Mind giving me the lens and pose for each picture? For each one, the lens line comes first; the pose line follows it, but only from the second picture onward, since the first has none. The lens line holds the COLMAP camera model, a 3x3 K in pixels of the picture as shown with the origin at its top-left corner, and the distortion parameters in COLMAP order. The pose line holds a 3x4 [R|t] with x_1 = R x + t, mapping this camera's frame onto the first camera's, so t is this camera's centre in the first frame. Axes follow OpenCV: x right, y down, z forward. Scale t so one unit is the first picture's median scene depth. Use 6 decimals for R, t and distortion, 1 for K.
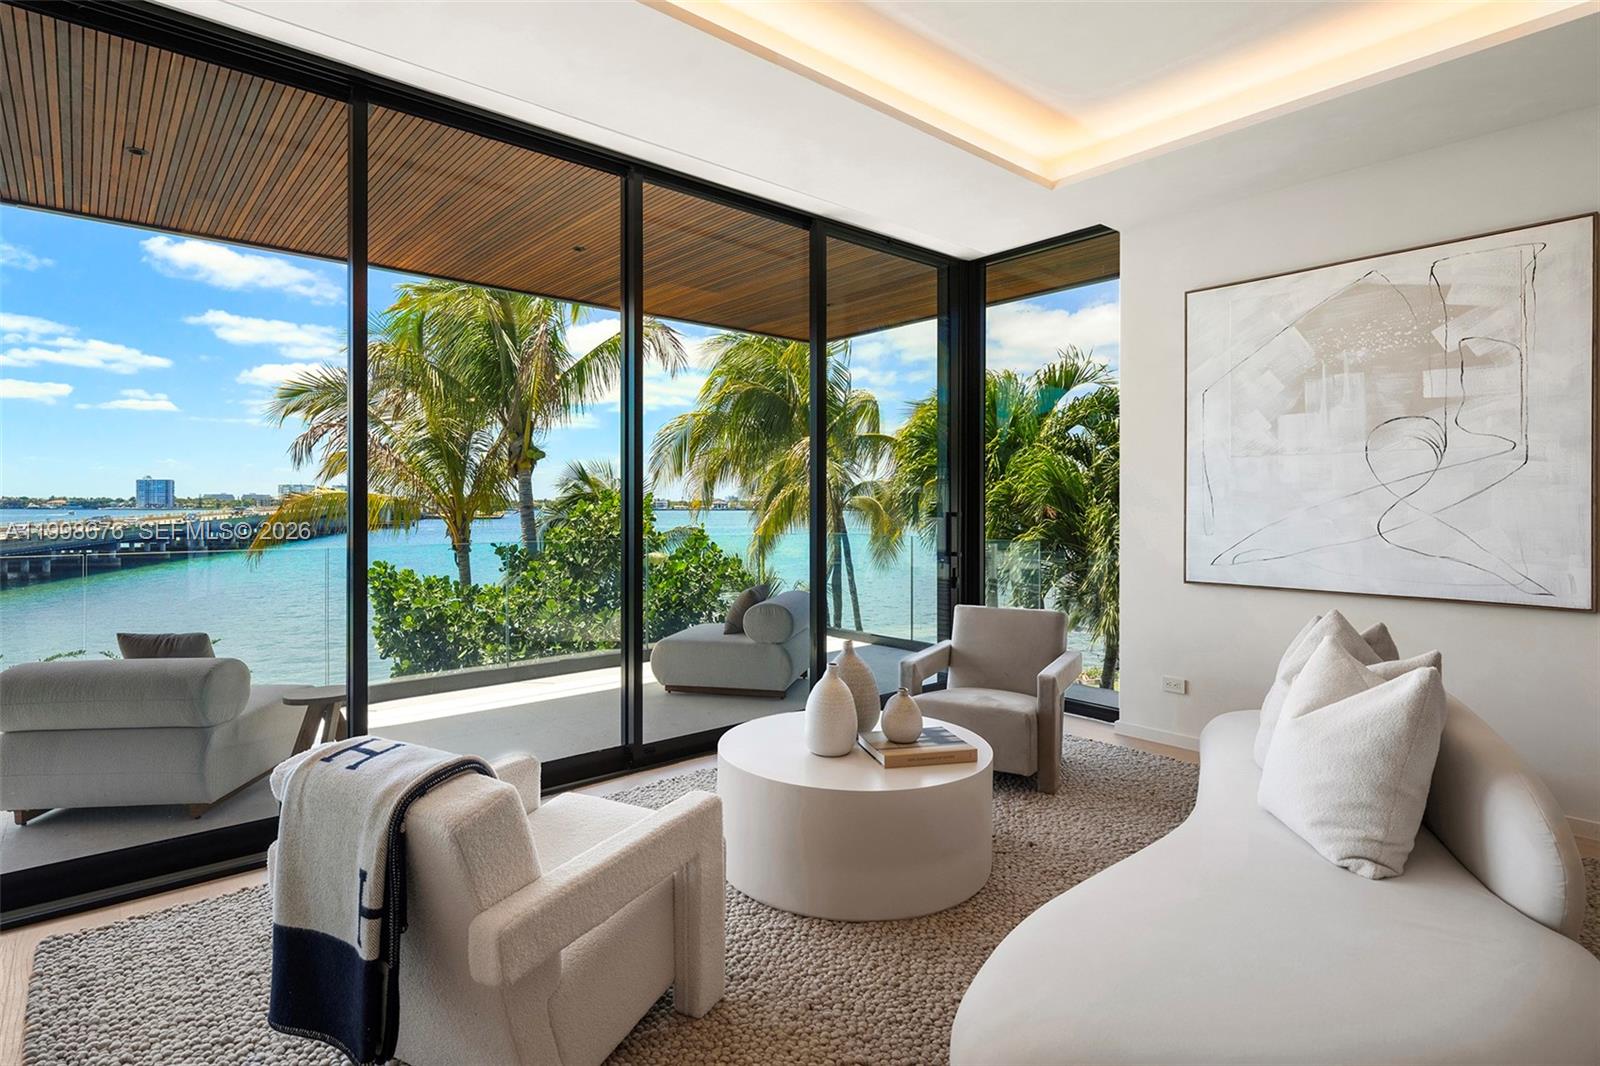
lens RADIAL K [[813.0, 0, 788.2], [0, 813.0, 507.1], [0, 0, 1]] dist [0.000463, -0.000077]
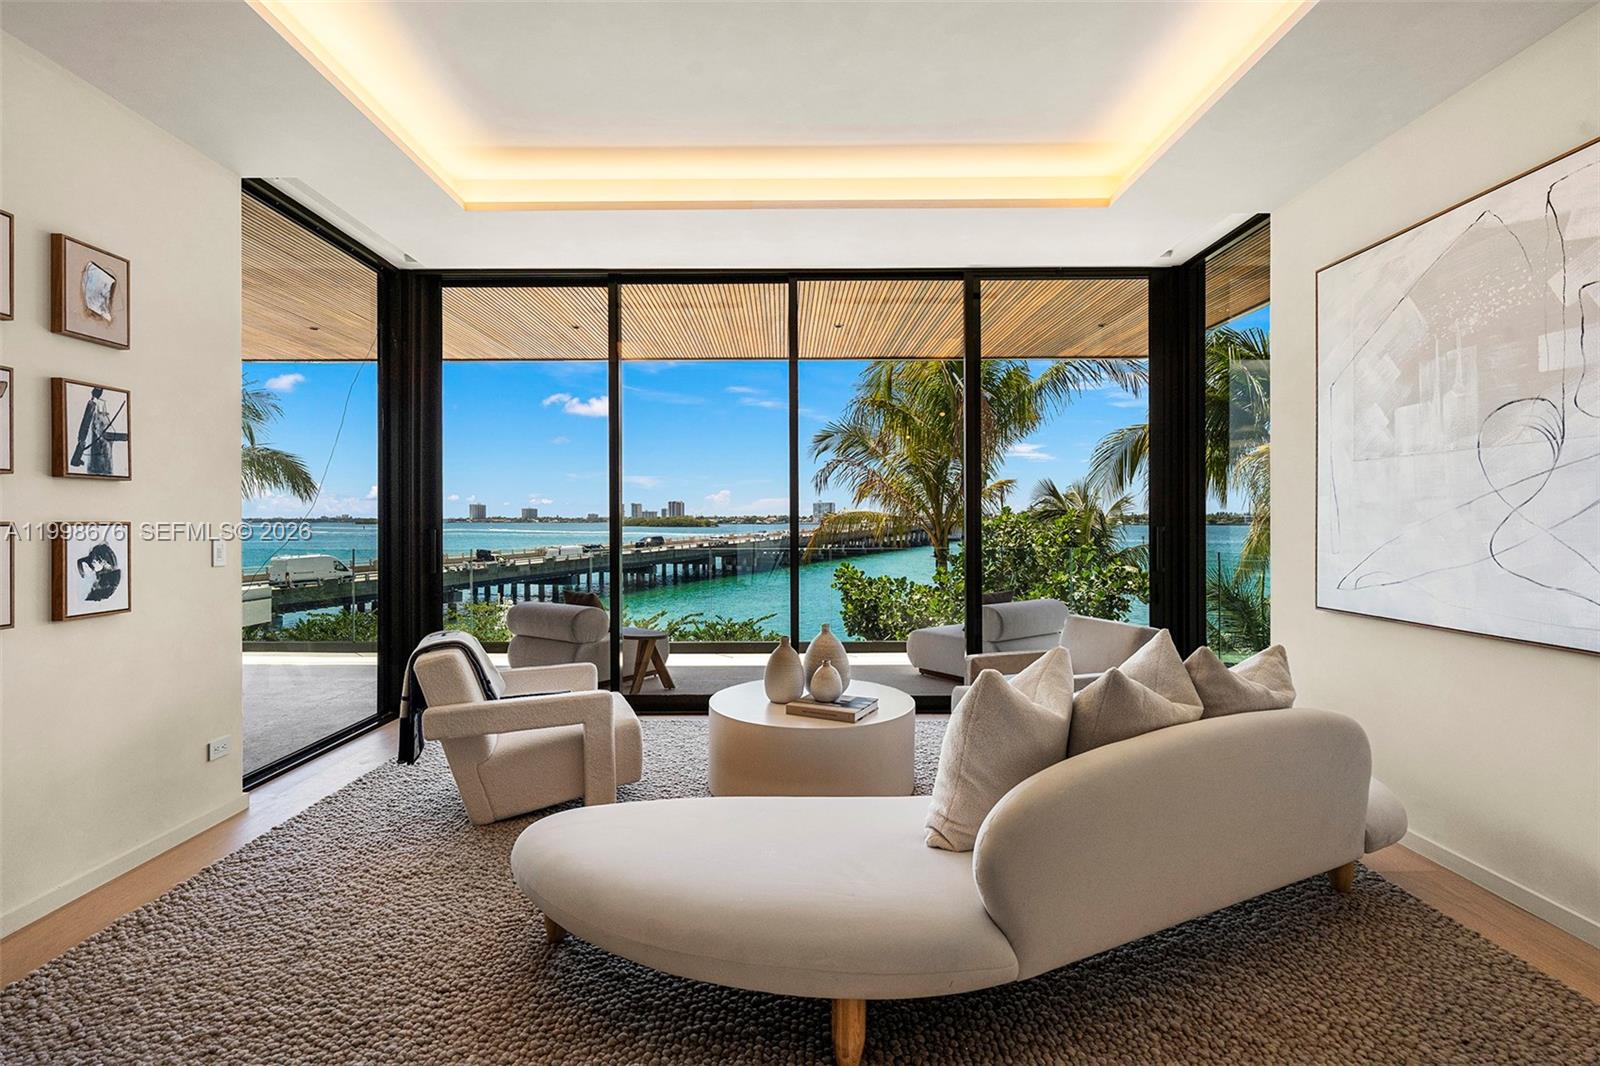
lens RADIAL K [[747.4, 0, 799.4], [0, 747.4, 523.8], [0, 0, 1]] dist [-0.001065, 0.001416]
pose [[0.764977, 0.001192, -0.644057, 0.645015], [-0.000104, 0.999999, 0.001728, 0.002006], [0.644058, -0.001255, 0.764976, 0.044071]]
